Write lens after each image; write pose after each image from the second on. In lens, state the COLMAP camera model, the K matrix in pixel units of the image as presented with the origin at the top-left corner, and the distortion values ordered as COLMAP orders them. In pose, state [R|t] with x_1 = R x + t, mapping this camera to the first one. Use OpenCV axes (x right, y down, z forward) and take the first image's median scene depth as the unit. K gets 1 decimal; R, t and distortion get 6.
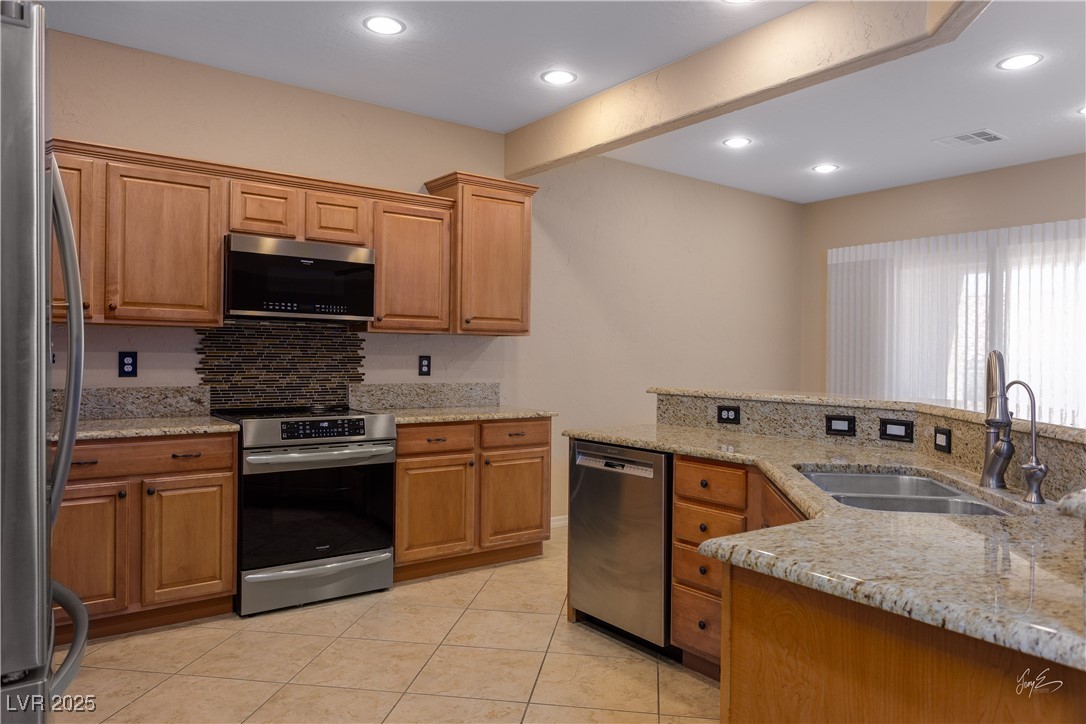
lens RADIAL K [[729.9, 0, 544.8], [0, 729.9, 363.7], [0, 0, 1]] dist [-0.005918, 0.000558]
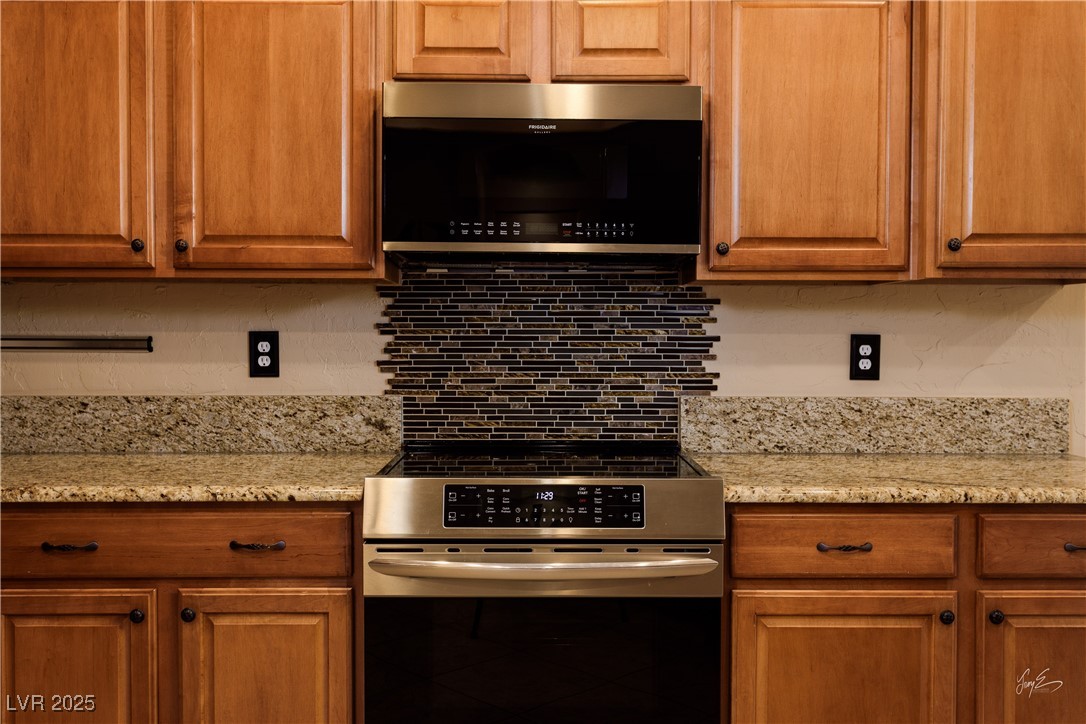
lens RADIAL K [[1015.5, 0, 538.0], [0, 1015.5, 359.5], [0, 0, 1]] dist [0.015831, 0.000000]
pose [[0.806261, 0.005989, -0.591530, 0.043918], [0.001024, 0.999933, 0.011520, -0.003537], [0.591559, -0.009894, 0.806201, 0.477150]]
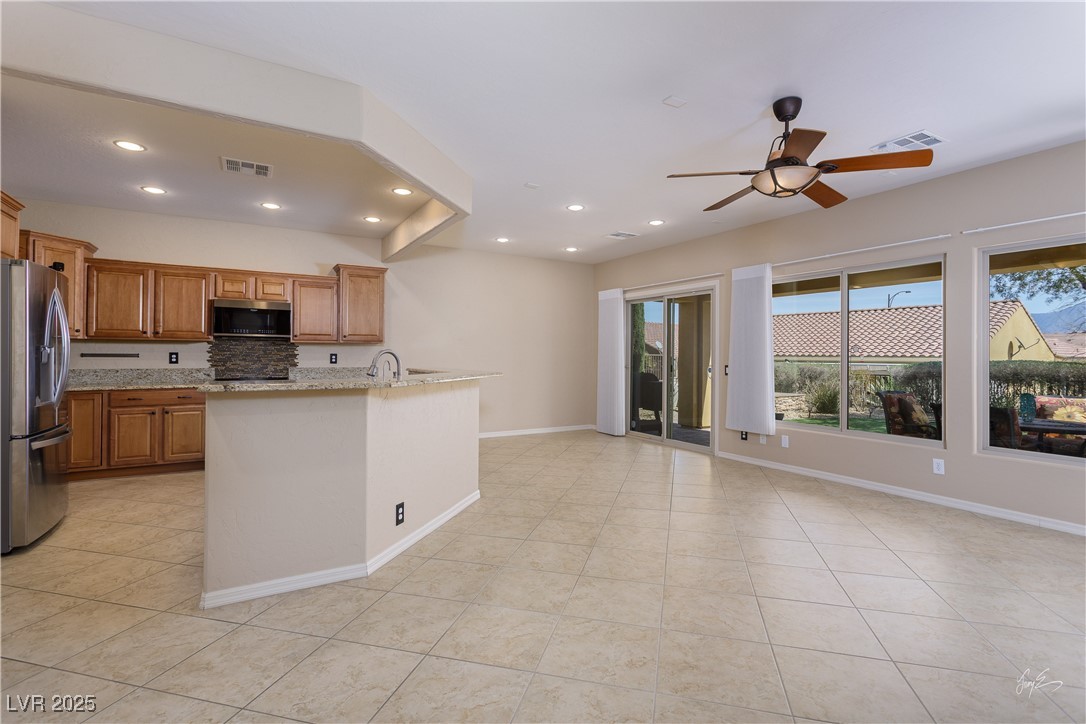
lens RADIAL K [[514.4, 0, 546.4], [0, 514.4, 352.9], [0, 0, 1]] dist [0.004085, -0.000058]
pose [[0.994377, -0.008005, -0.105593, 0.682017], [0.006277, 0.999841, -0.016690, 0.017444], [0.105710, 0.015933, 0.994269, -0.416658]]
